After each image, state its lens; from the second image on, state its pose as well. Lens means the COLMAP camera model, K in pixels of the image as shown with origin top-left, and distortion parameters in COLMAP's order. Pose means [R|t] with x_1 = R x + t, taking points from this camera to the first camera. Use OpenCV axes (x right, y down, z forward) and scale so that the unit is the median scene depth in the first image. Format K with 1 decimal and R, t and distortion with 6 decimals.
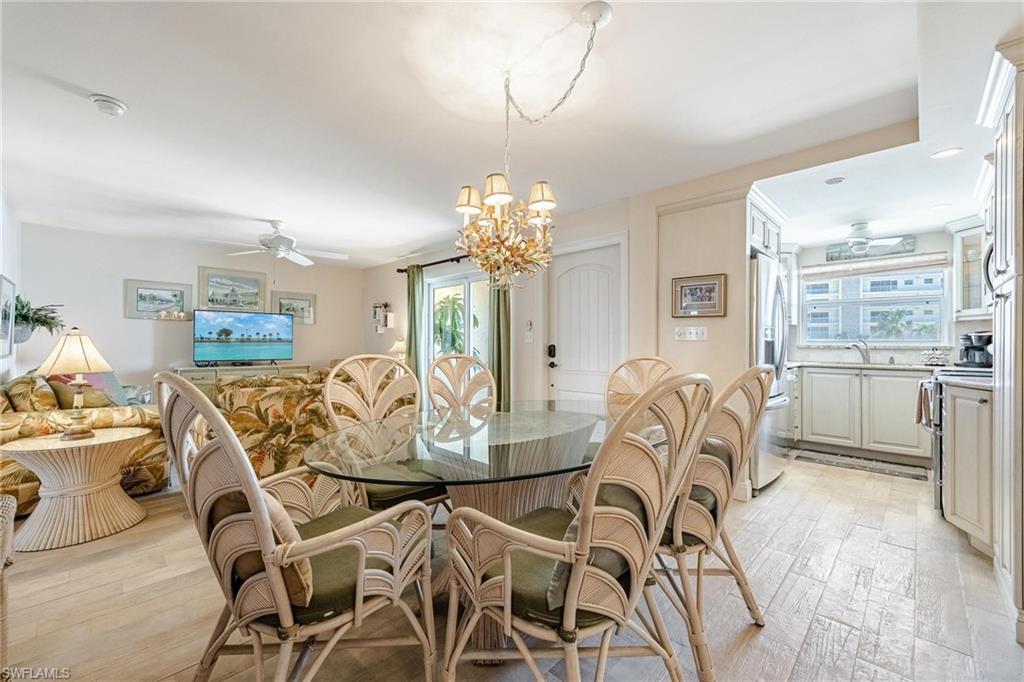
lens RADIAL K [[413.2, 0, 513.2], [0, 413.2, 337.9], [0, 0, 1]] dist [0.002033, -0.000435]
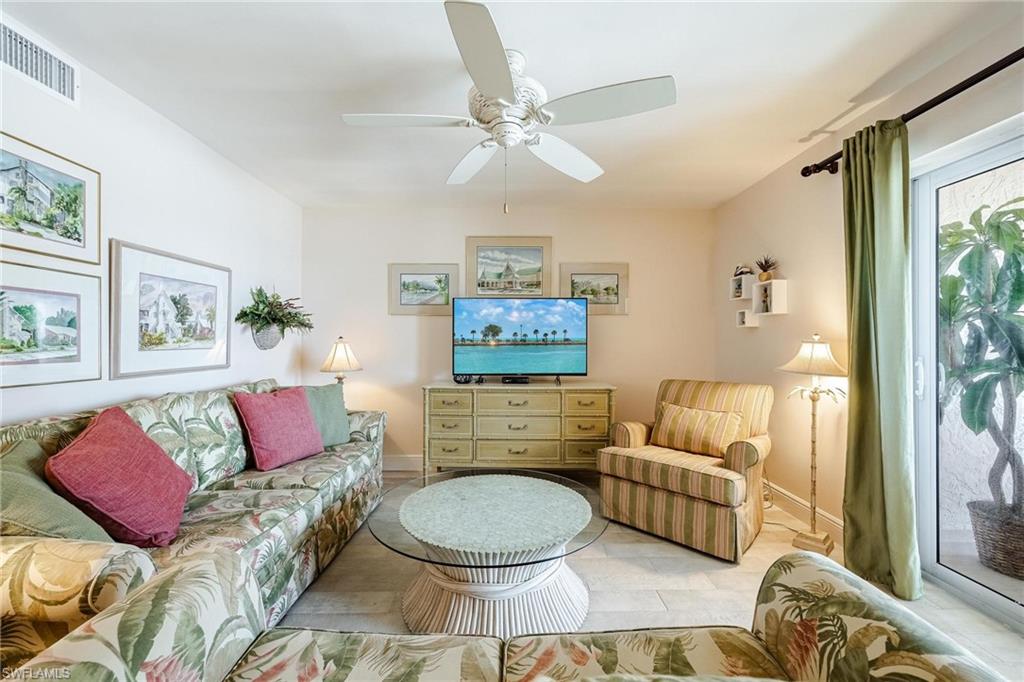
lens RADIAL K [[413.2, 0, 509.4], [0, 413.2, 341.3], [0, 0, 1]] dist [0.002033, -0.000435]
pose [[0.707055, -0.004732, -0.707142, -0.219147], [0.011701, 0.999919, 0.005008, 0.000417], [0.707061, -0.011815, 0.707054, 0.558823]]
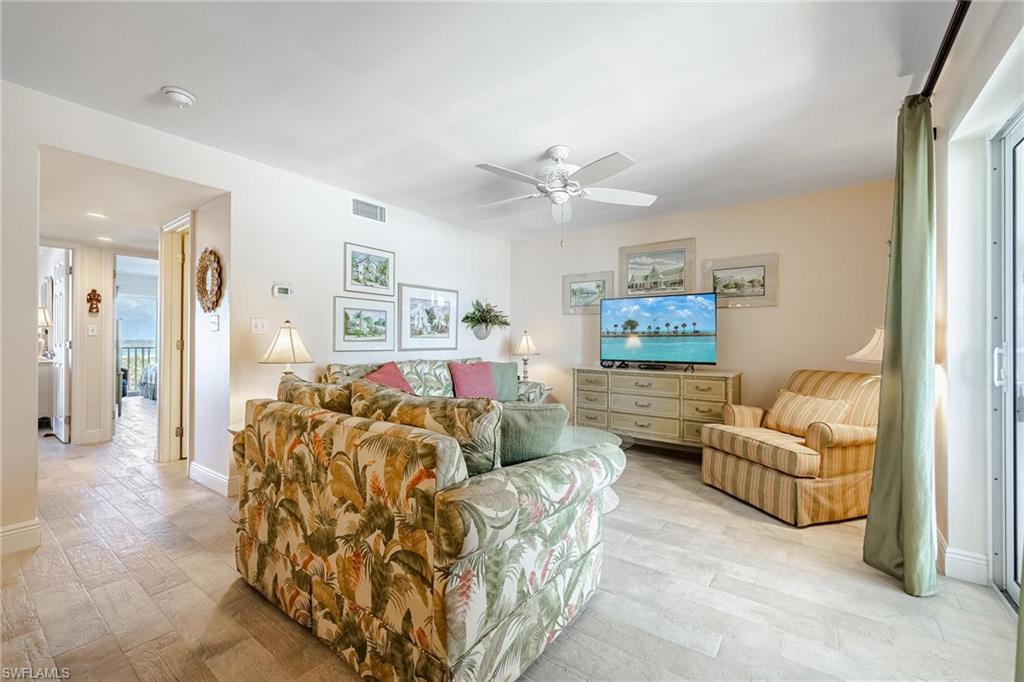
lens RADIAL K [[422.6, 0, 512.4], [0, 422.6, 336.6], [0, 0, 1]] dist [0.002411, -0.000106]
pose [[0.144413, -0.013909, -0.989420, 0.059779], [0.010083, 0.999870, -0.012585, 0.016581], [0.989466, -0.008159, 0.144535, 0.659565]]
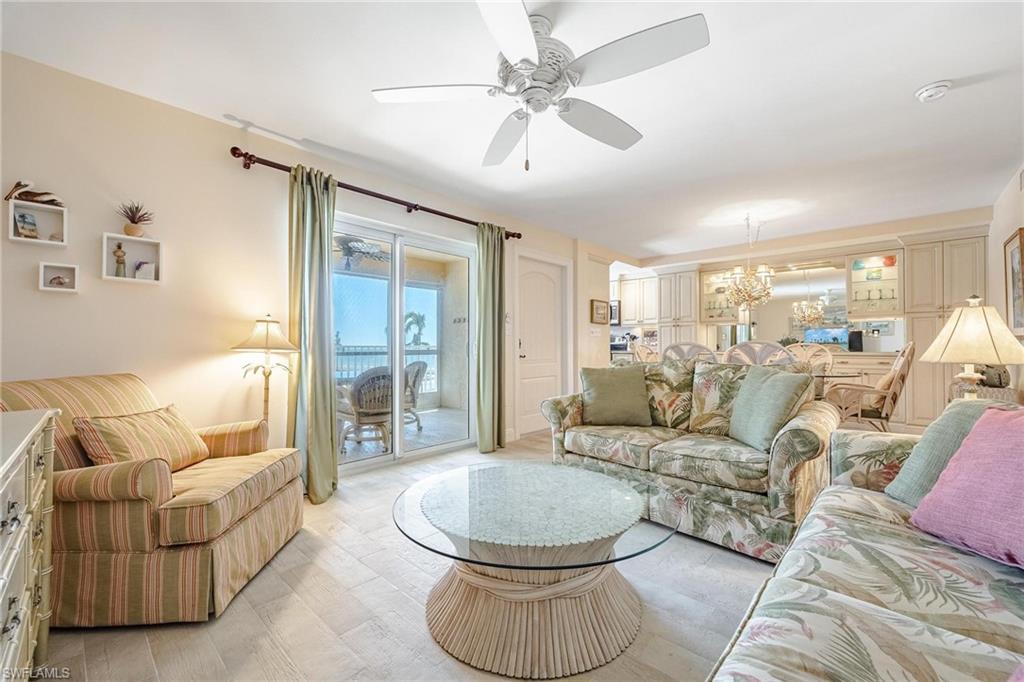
lens RADIAL K [[413.2, 0, 516.7], [0, 413.2, 343.1], [0, 0, 1]] dist [0.002033, -0.000435]
pose [[-0.030508, 0.006456, 0.999514, -0.779482], [-0.011930, 0.999906, -0.006823, 0.030663], [-0.999463, -0.012133, -0.030428, 0.817870]]
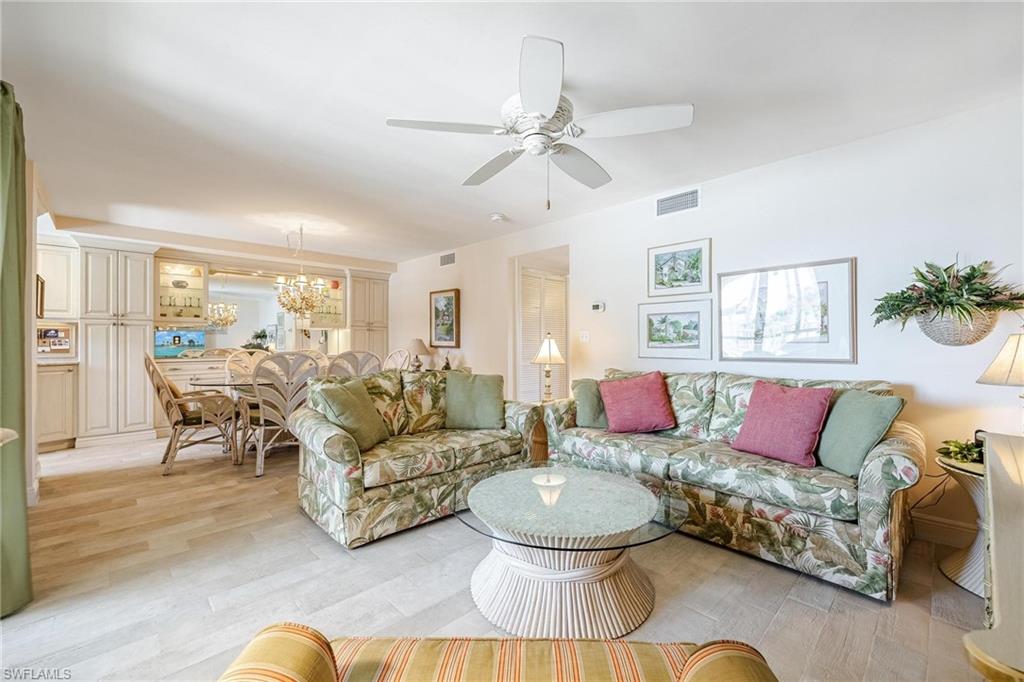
lens RADIAL K [[426.7, 0, 519.5], [0, 426.7, 338.4], [0, 0, 1]] dist [0.001287, 0.000053]
pose [[-0.999710, -0.001643, 0.024008, -0.449163], [-0.002268, 0.999659, -0.026015, 0.016116], [-0.023957, -0.026062, -0.999373, 1.168577]]
